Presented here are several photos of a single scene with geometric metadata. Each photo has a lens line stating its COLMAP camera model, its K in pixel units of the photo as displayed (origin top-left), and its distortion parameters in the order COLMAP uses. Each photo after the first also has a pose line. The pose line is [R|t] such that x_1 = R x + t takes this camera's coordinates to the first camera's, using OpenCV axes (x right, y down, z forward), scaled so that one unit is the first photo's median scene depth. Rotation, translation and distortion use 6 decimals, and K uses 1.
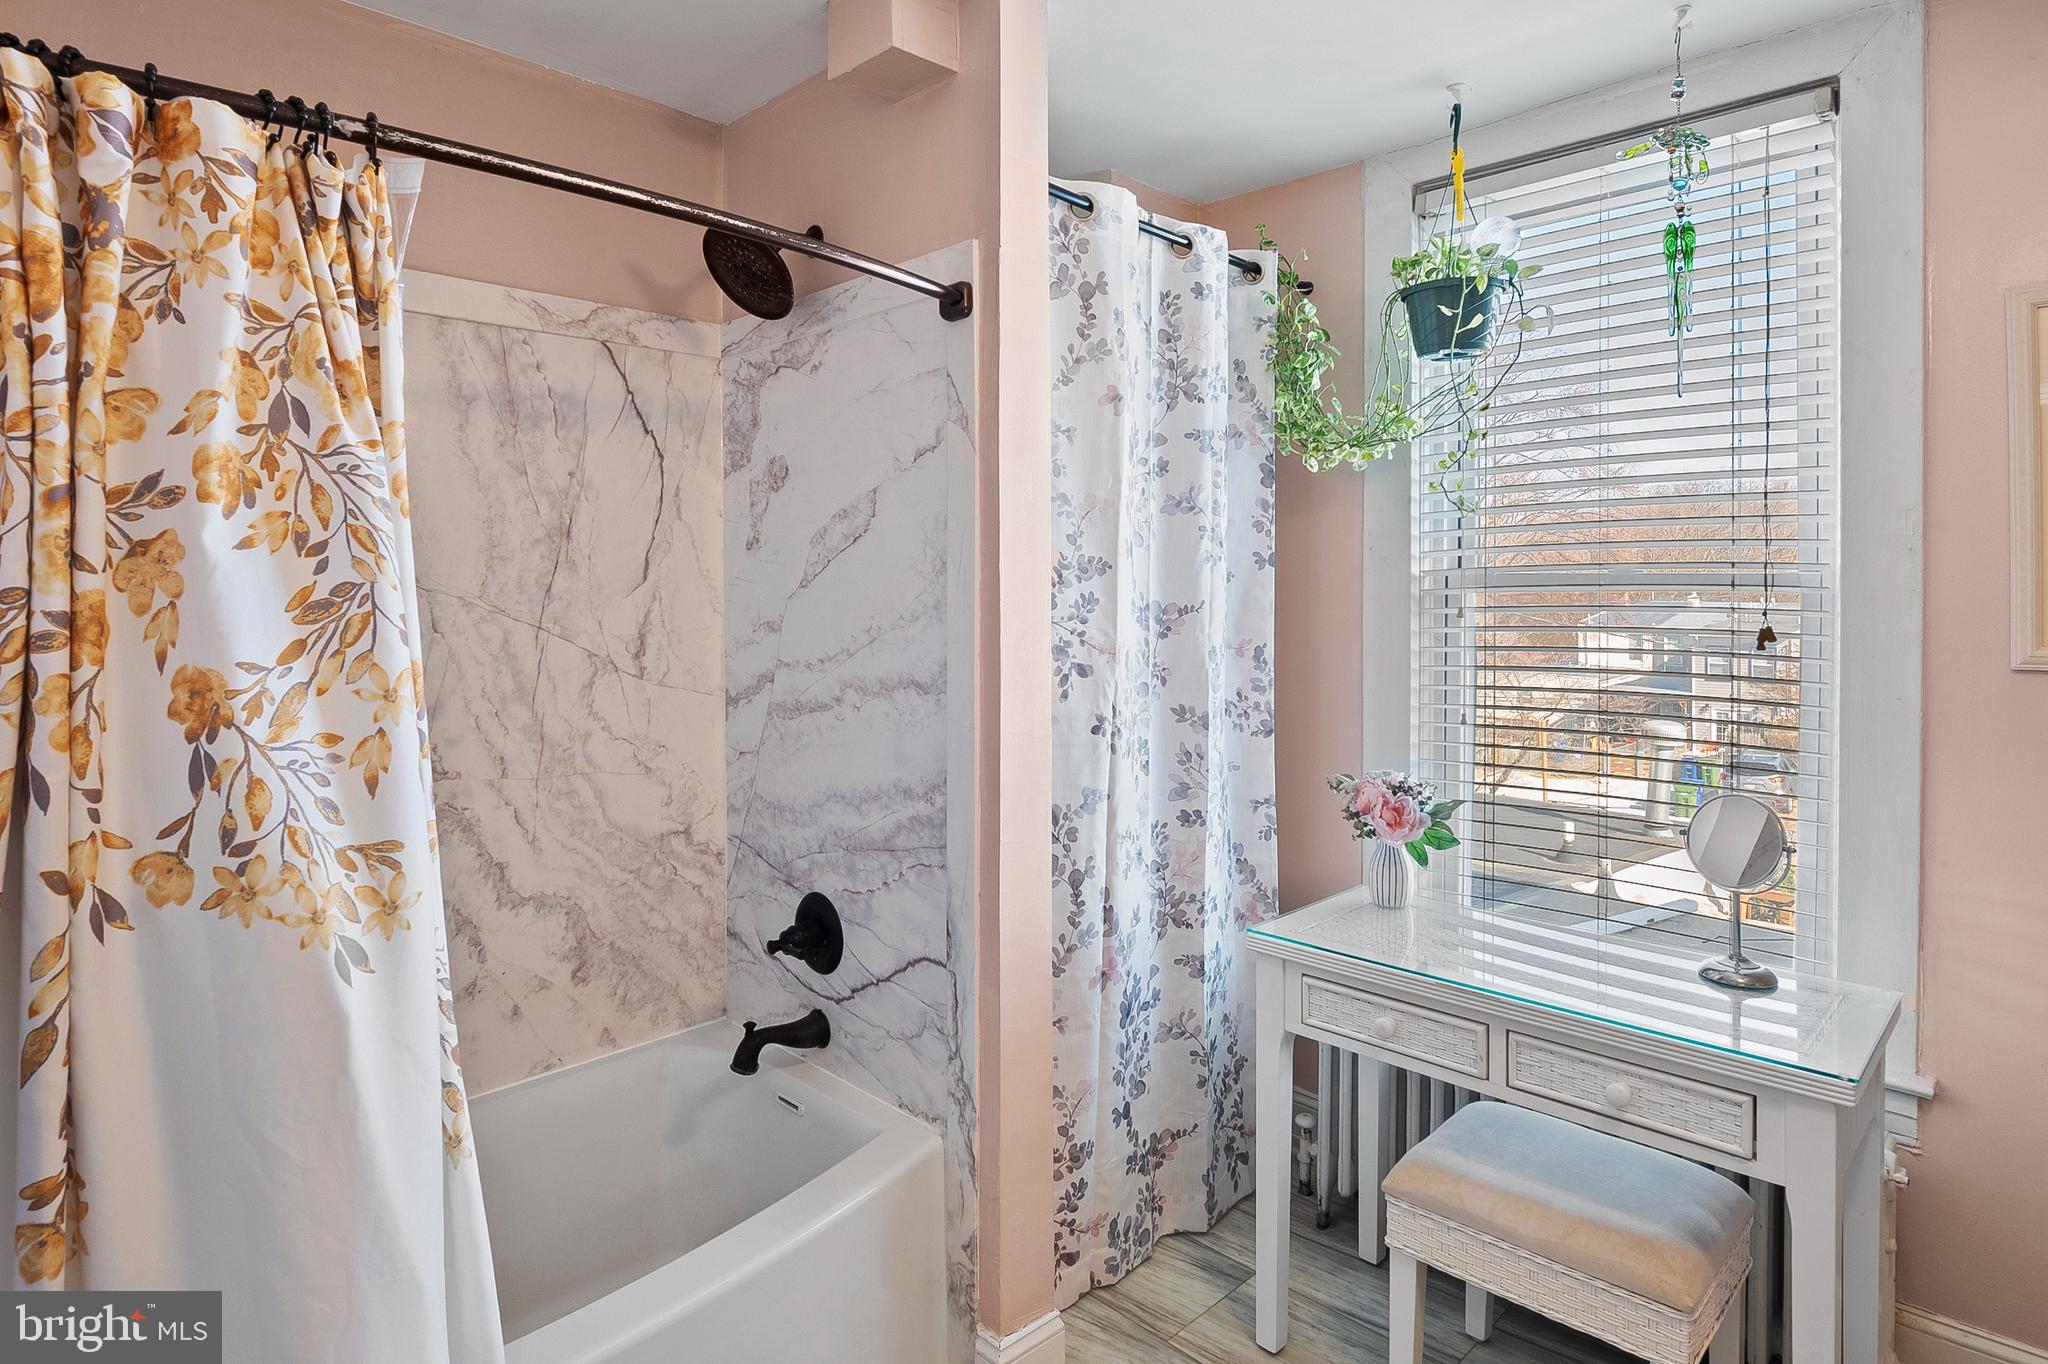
lens RADIAL K [[1103.3, 0, 1024.3], [0, 1103.3, 594.2], [0, 0, 1]] dist [0.000299, -0.006567]
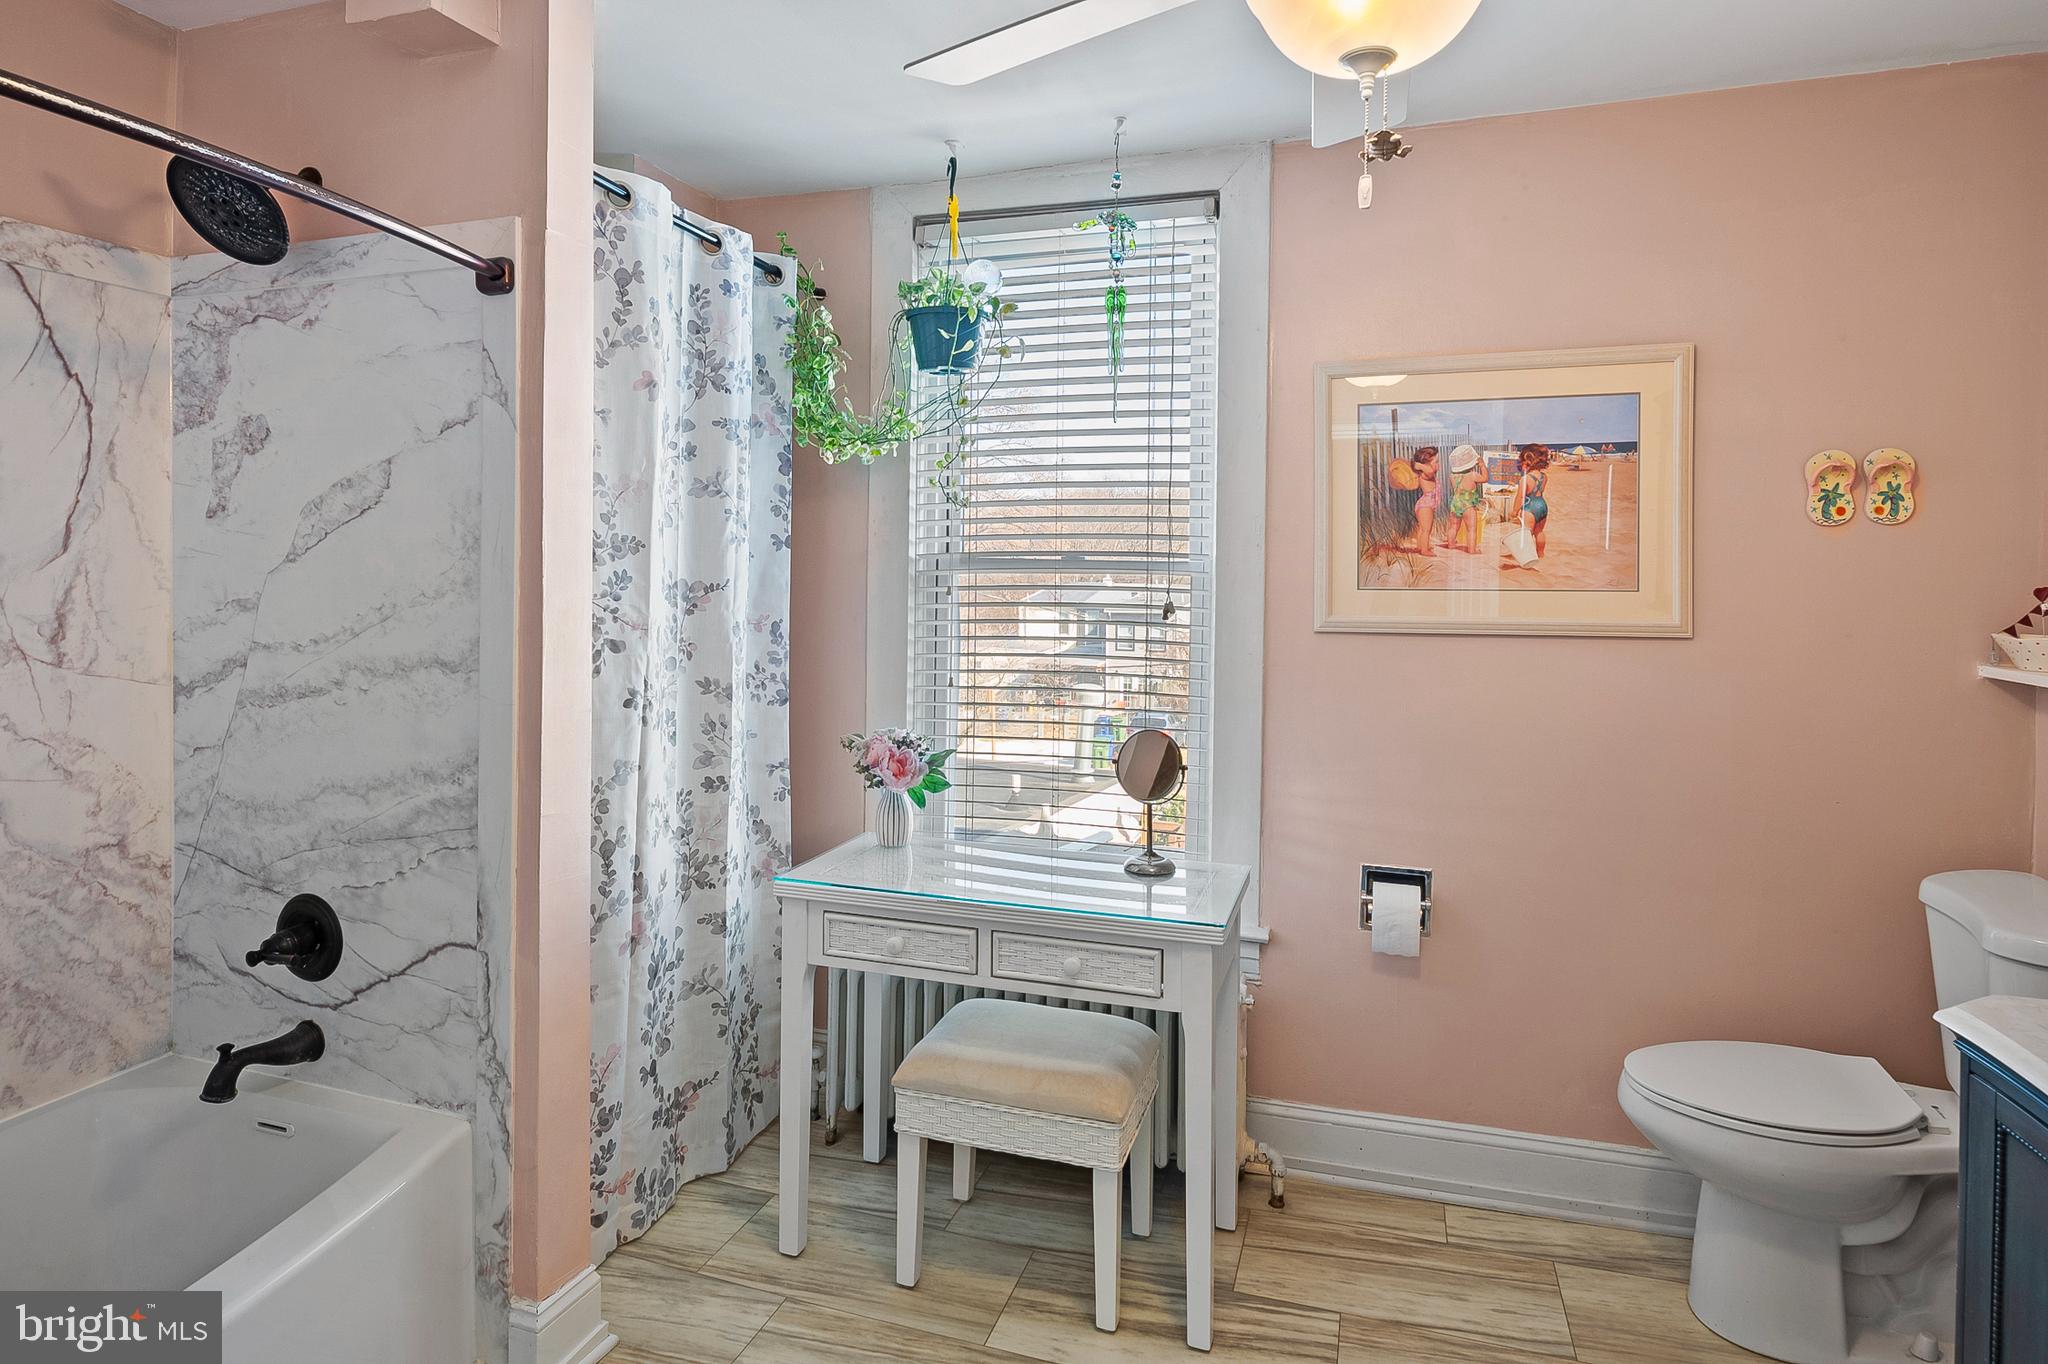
lens RADIAL K [[1128.8, 0, 1025.5], [0, 1128.8, 578.3], [0, 0, 1]] dist [-0.001767, -0.002024]
pose [[0.888728, 0.007018, 0.458380, -0.087353], [-0.009063, 0.999956, 0.002261, 0.000033], [-0.458344, -0.006164, 0.888753, -0.106323]]
